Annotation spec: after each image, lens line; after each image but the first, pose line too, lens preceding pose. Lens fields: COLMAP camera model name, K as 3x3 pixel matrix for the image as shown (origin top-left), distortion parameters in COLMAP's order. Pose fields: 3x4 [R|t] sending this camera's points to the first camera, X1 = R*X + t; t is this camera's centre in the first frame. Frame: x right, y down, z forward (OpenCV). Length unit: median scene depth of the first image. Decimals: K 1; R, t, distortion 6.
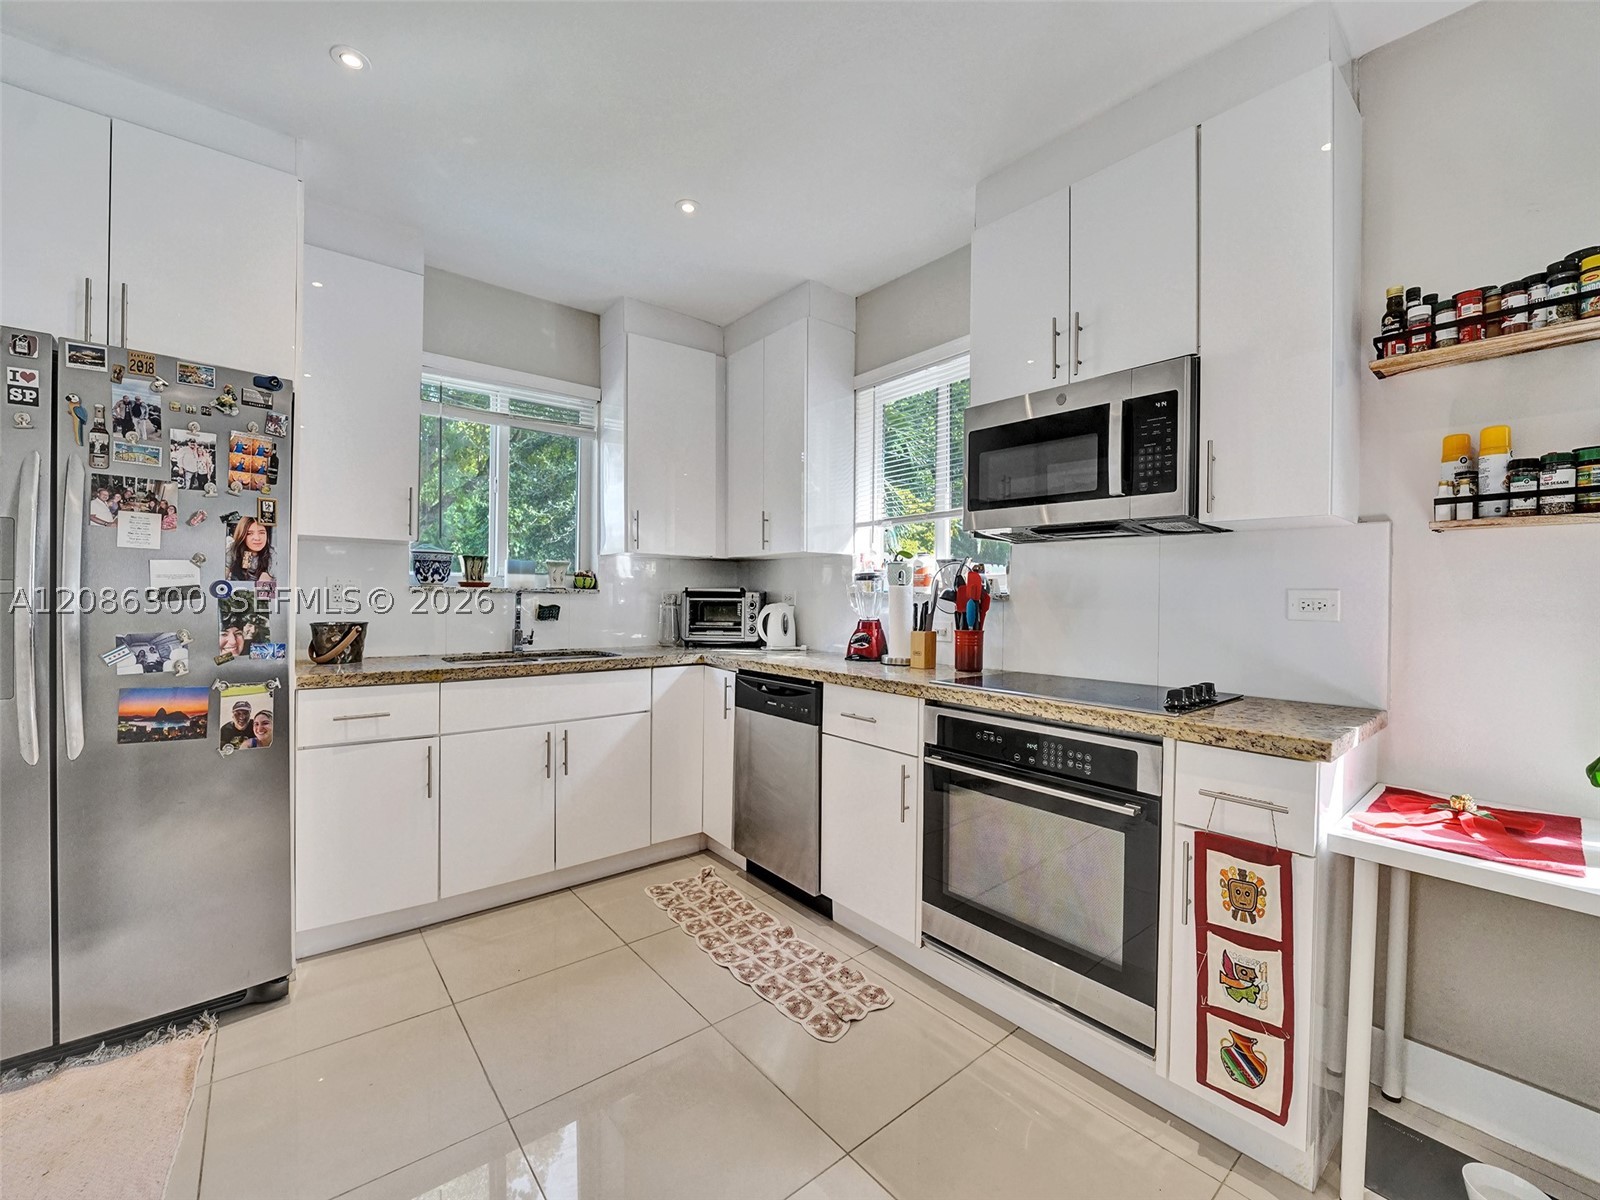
lens RADIAL K [[650.5, 0, 796.7], [0, 650.5, 599.7], [0, 0, 1]] dist [-0.013136, -0.000145]
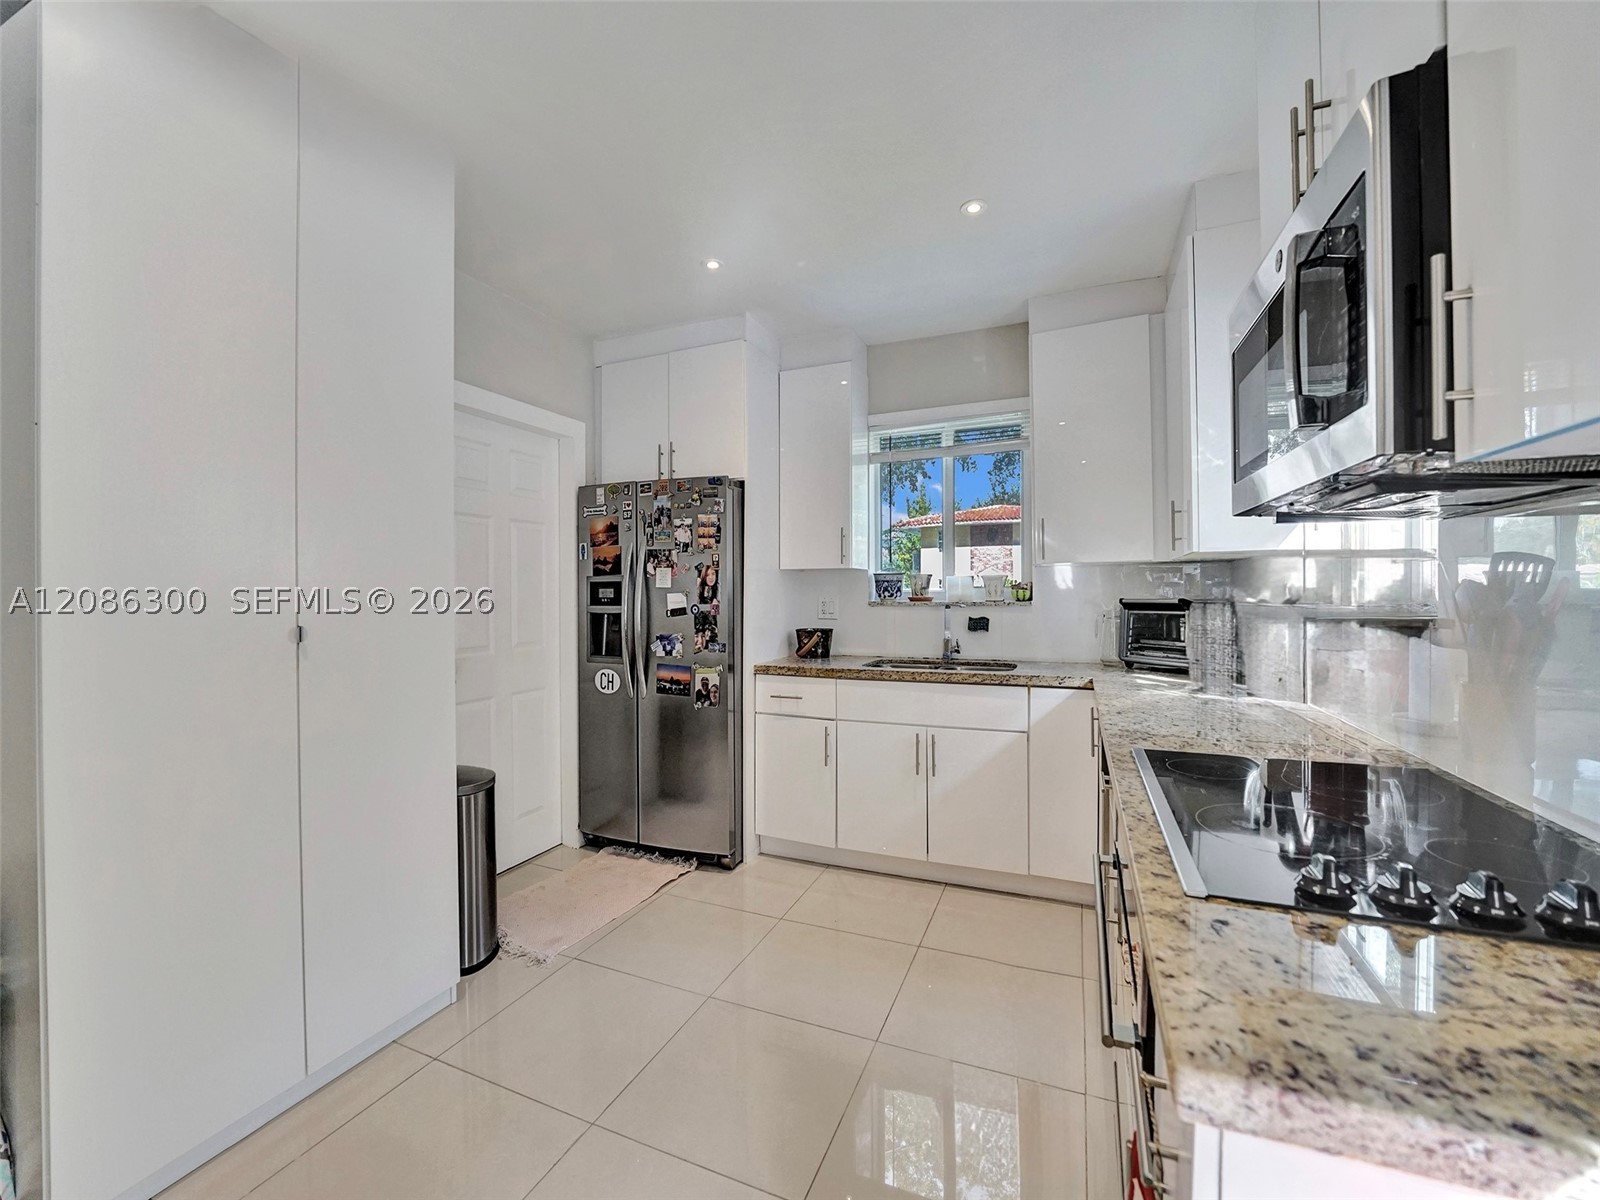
lens RADIAL K [[650.5, 0, 801.2], [0, 650.5, 597.4], [0, 0, 1]] dist [-0.013136, -0.000145]
pose [[0.473957, -0.009997, -0.880491, 0.725832], [0.007659, 0.999945, -0.007230, -0.032680], [0.880515, -0.003317, 0.474007, 0.427811]]
